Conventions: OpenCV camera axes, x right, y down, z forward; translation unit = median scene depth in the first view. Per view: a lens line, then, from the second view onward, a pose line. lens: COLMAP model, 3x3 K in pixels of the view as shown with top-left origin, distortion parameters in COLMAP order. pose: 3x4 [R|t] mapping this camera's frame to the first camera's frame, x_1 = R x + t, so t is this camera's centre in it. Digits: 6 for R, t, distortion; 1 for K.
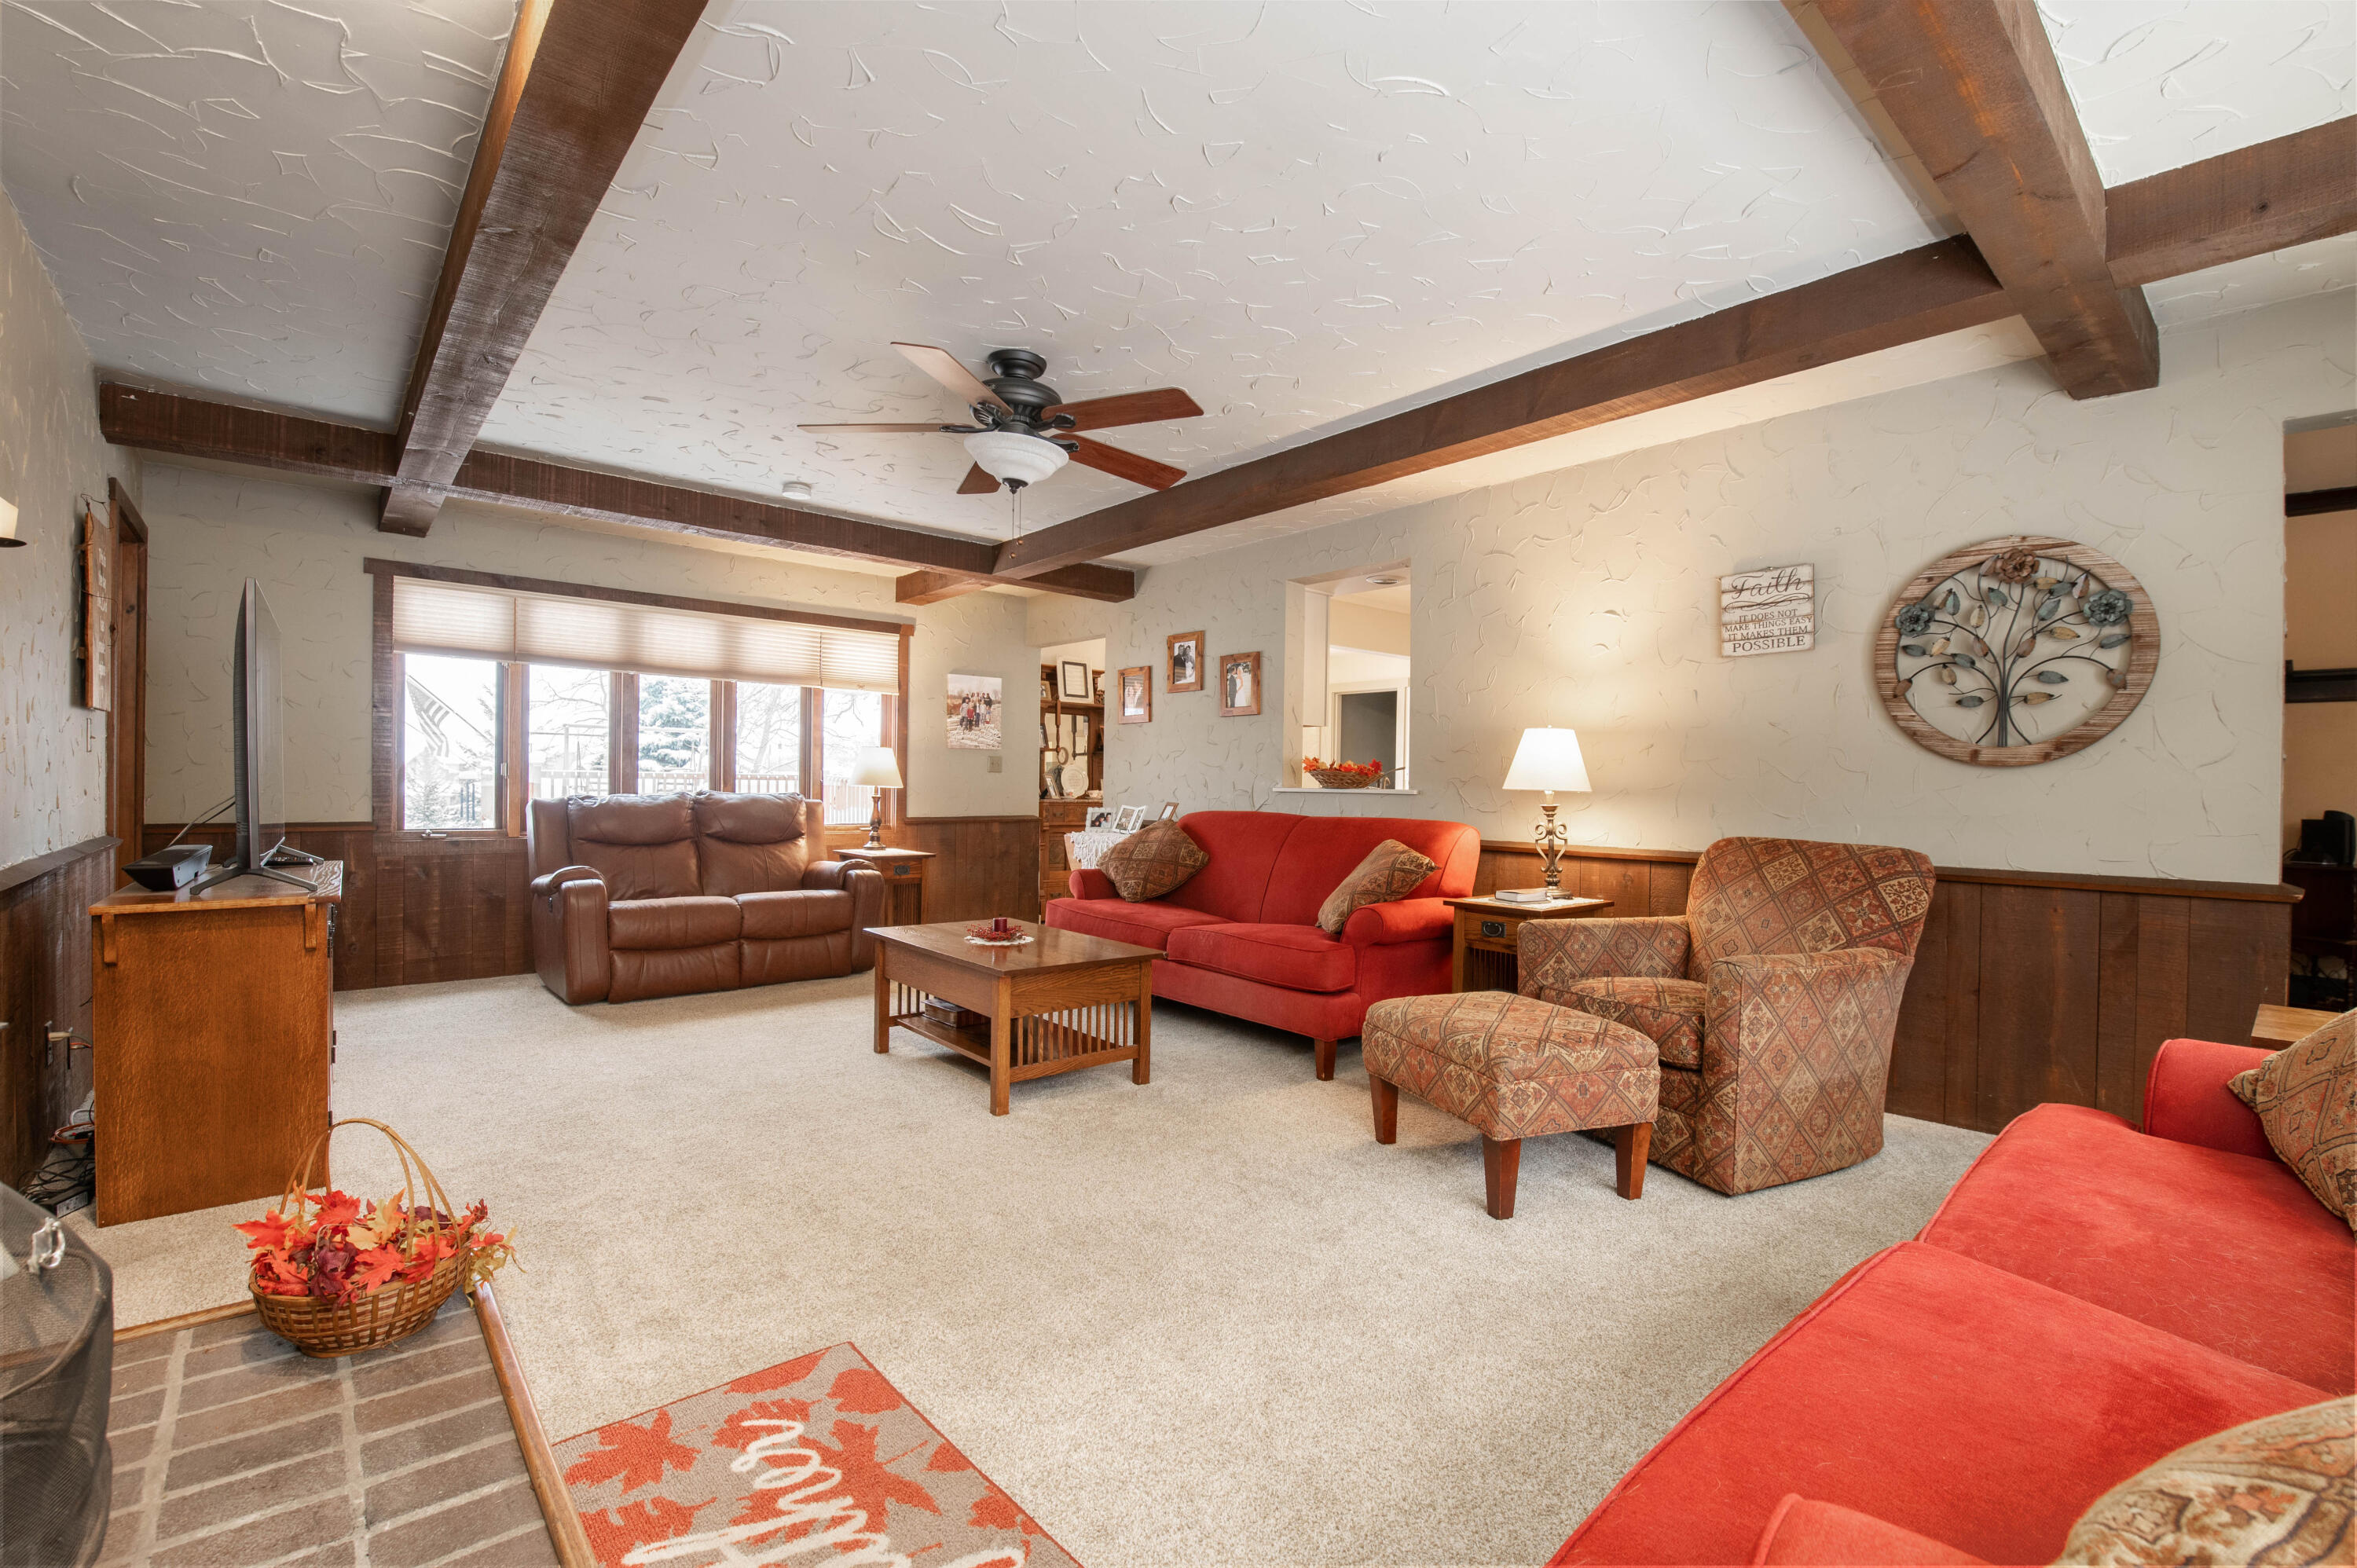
lens RADIAL K [[1021.0, 0, 1178.5], [0, 1021.0, 784.0], [0, 0, 1]] dist [0.000249, -0.000055]
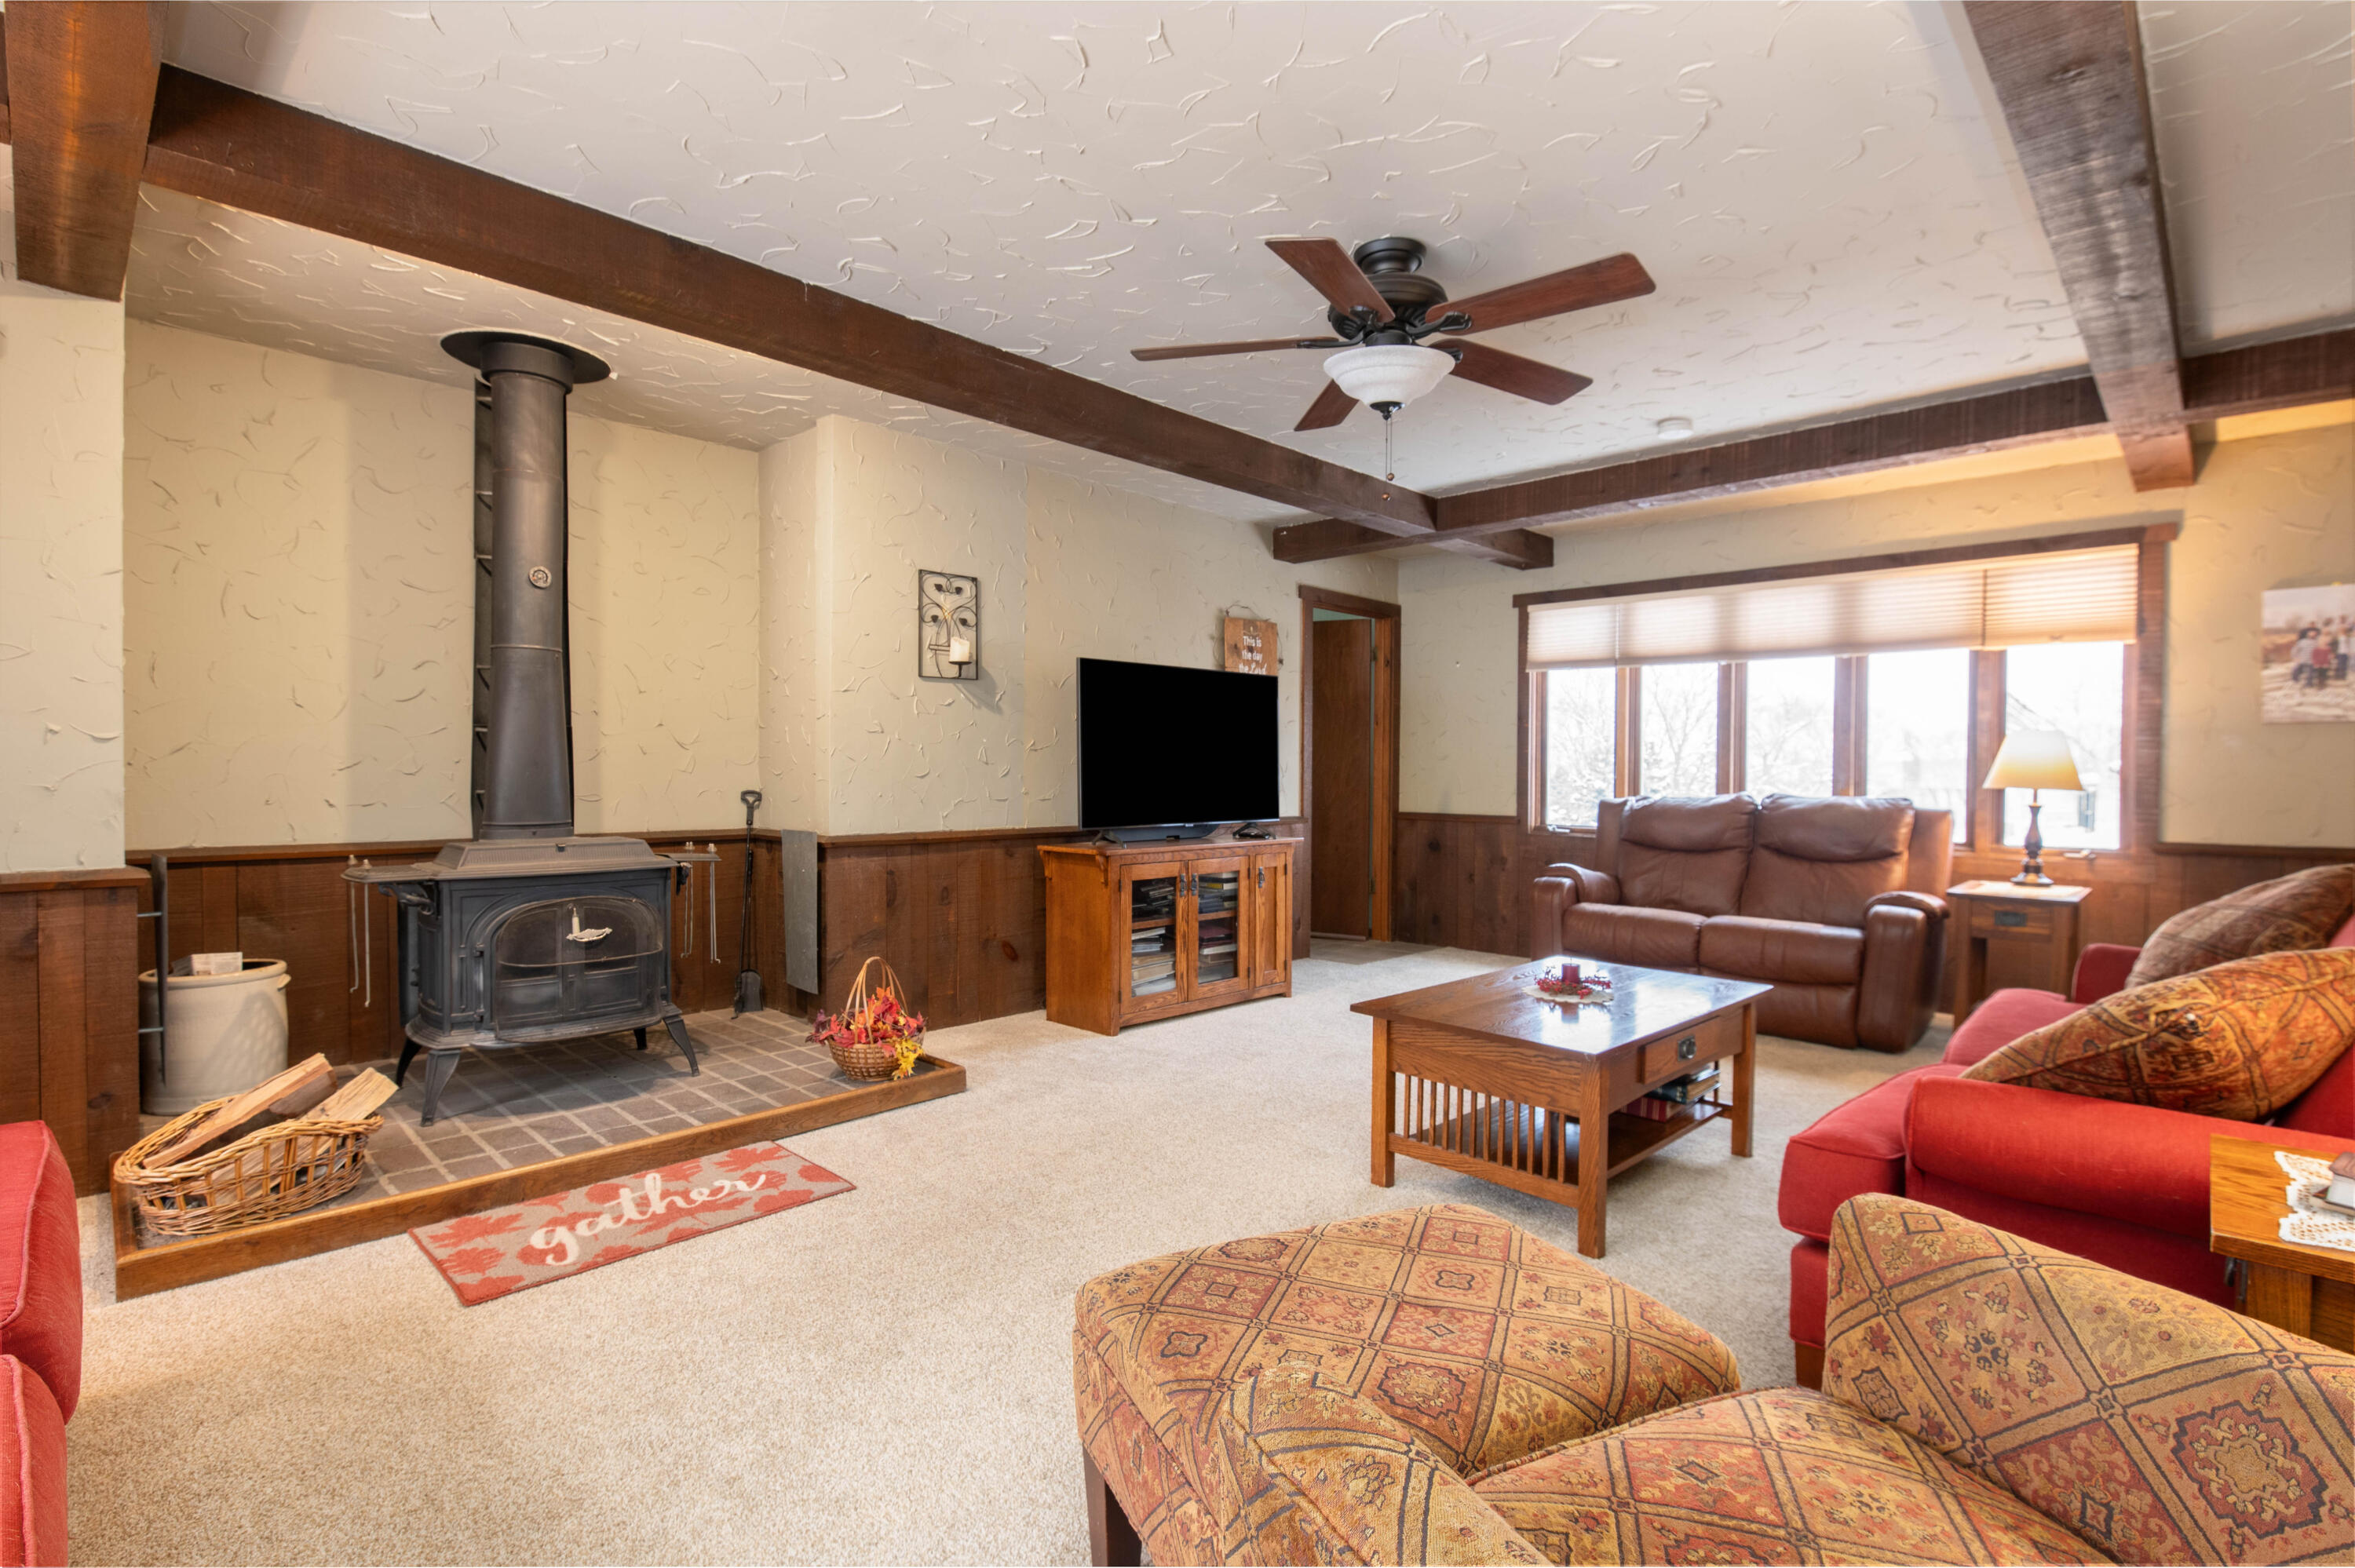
lens RADIAL K [[1111.8, 0, 1190.3], [0, 1111.8, 780.0], [0, 0, 1]] dist [-0.000984, -0.000300]
pose [[0.098439, -0.005085, -0.995130, 0.453215], [-0.006365, 0.999963, -0.005739, 0.004730], [0.995123, 0.006899, 0.098403, 0.491635]]
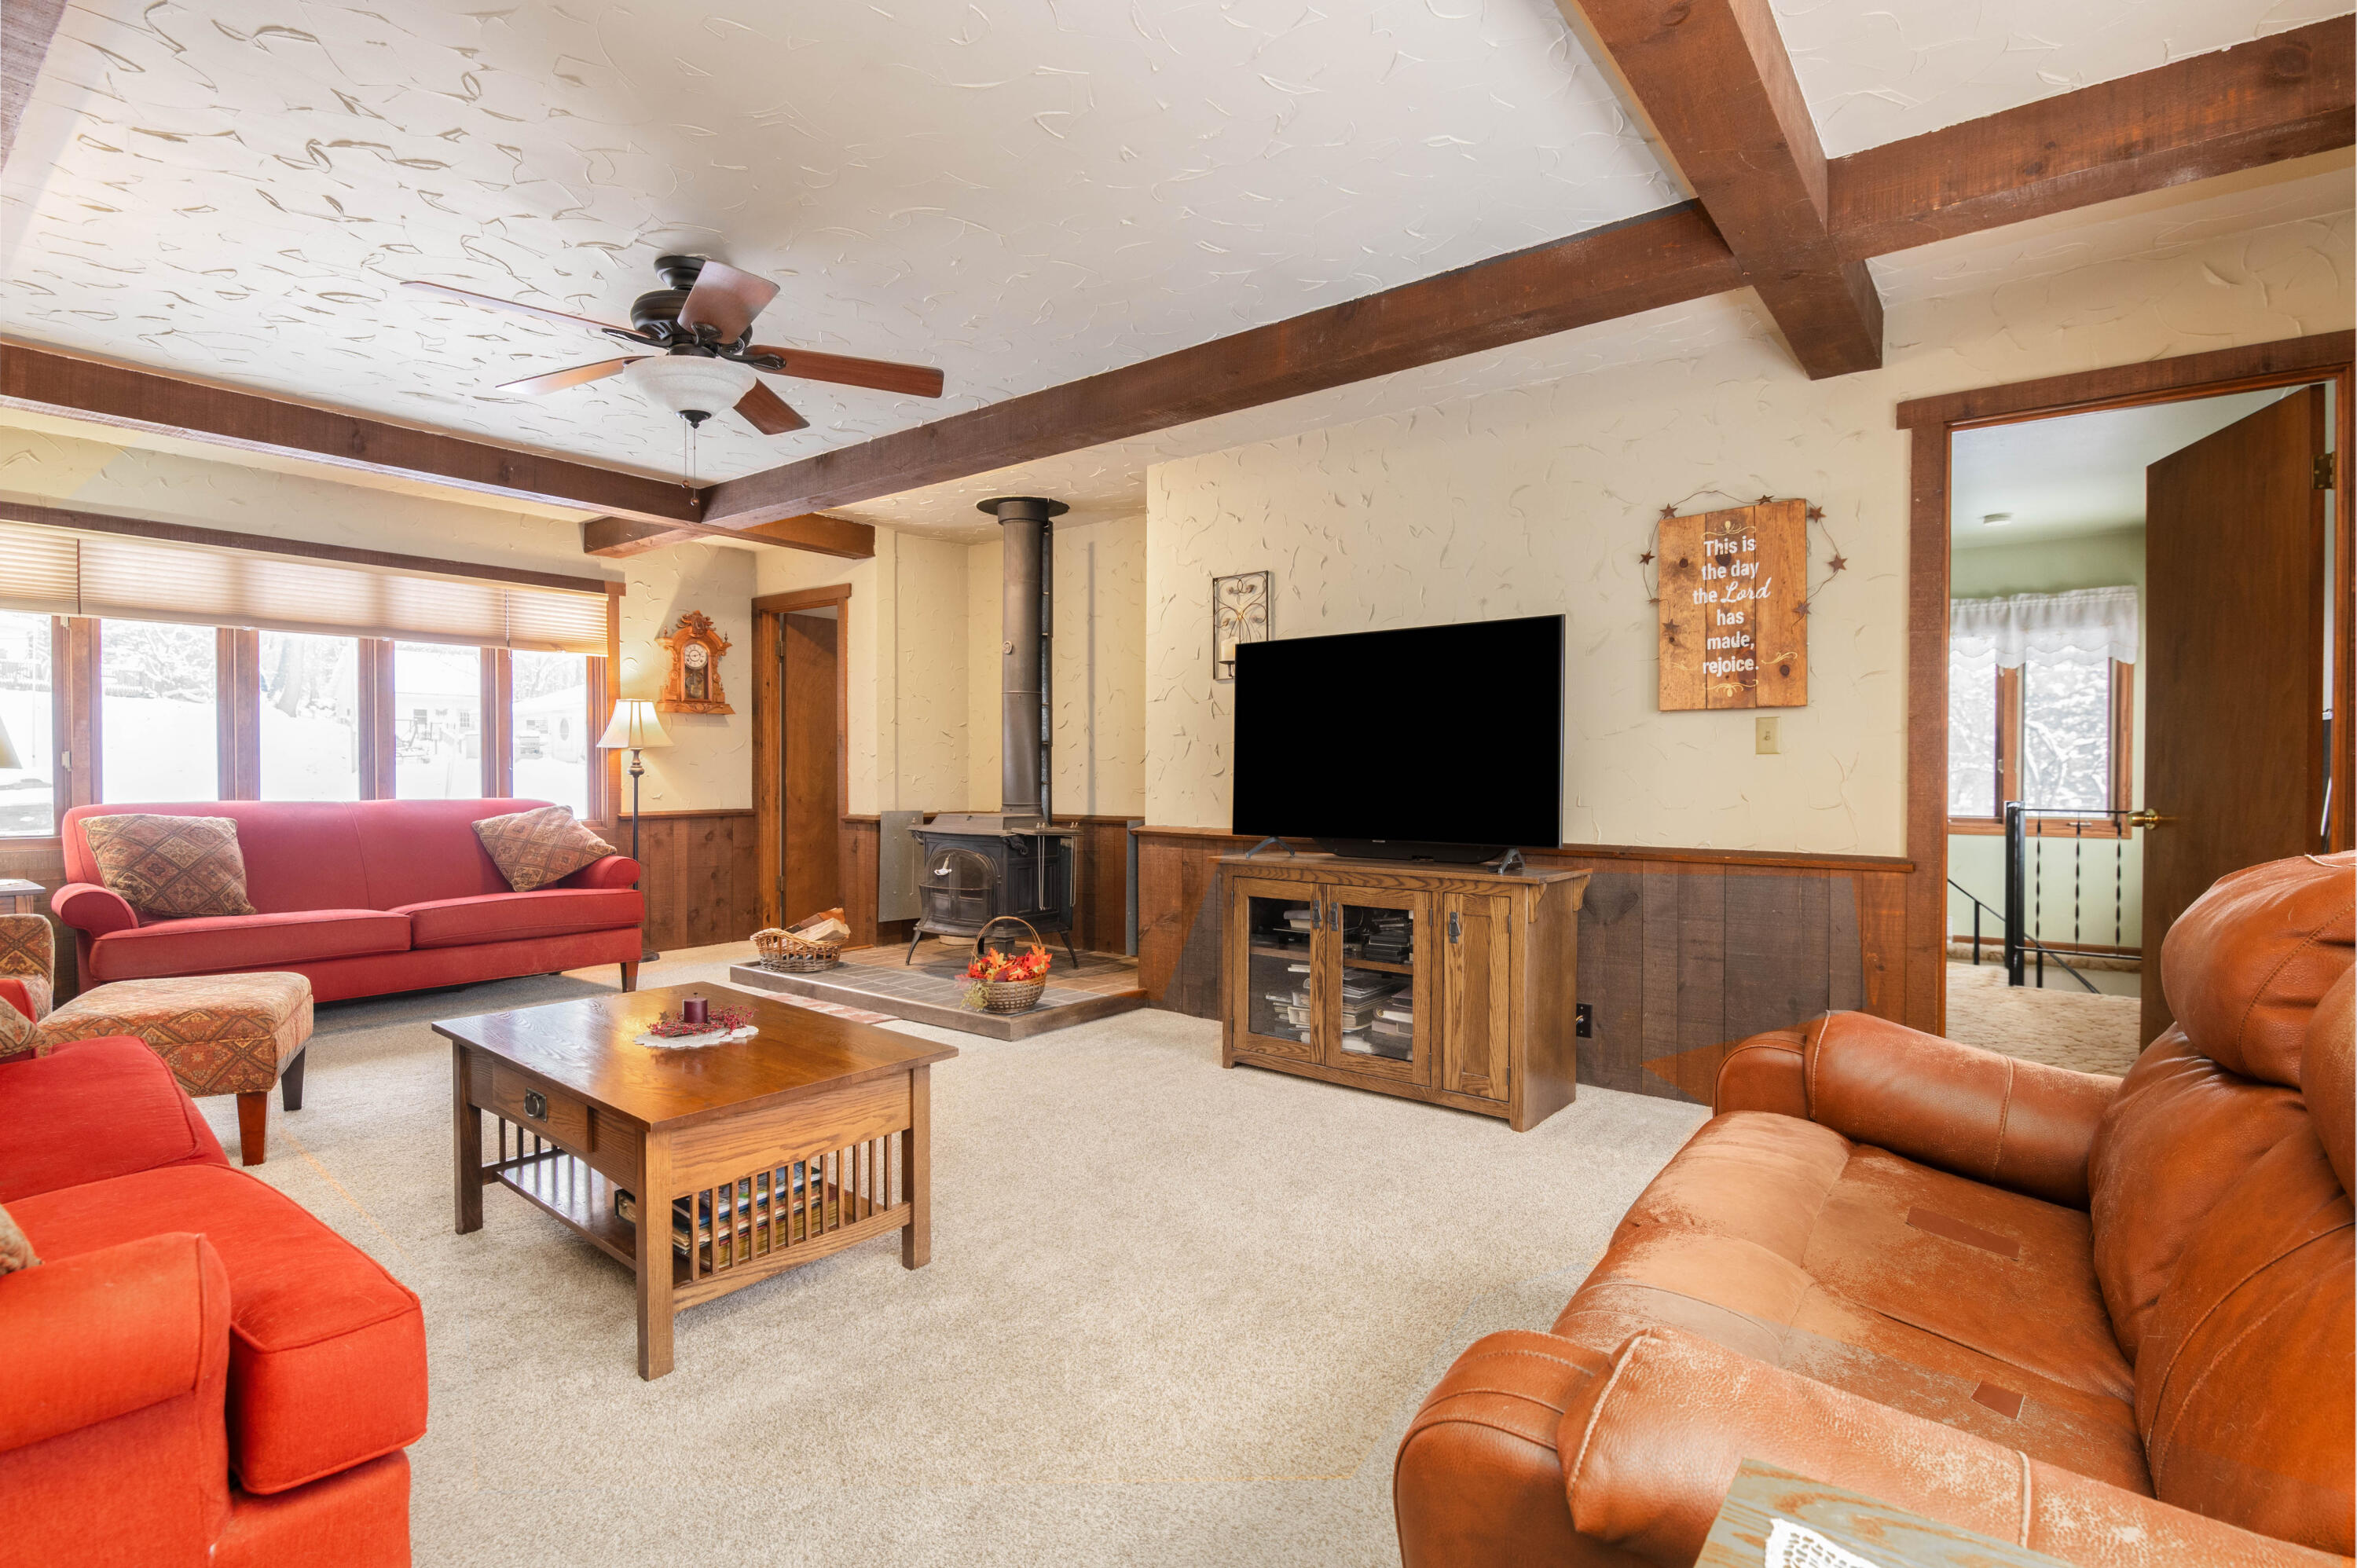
lens RADIAL K [[1112.9, 0, 1191.3], [0, 1112.9, 780.0], [0, 0, 1]] dist [-0.000984, -0.000300]
pose [[-0.979173, -0.007390, -0.202895, -1.379221], [-0.010407, 0.999851, 0.013805, -0.035432], [0.202762, 0.015629, -0.979103, 2.551285]]
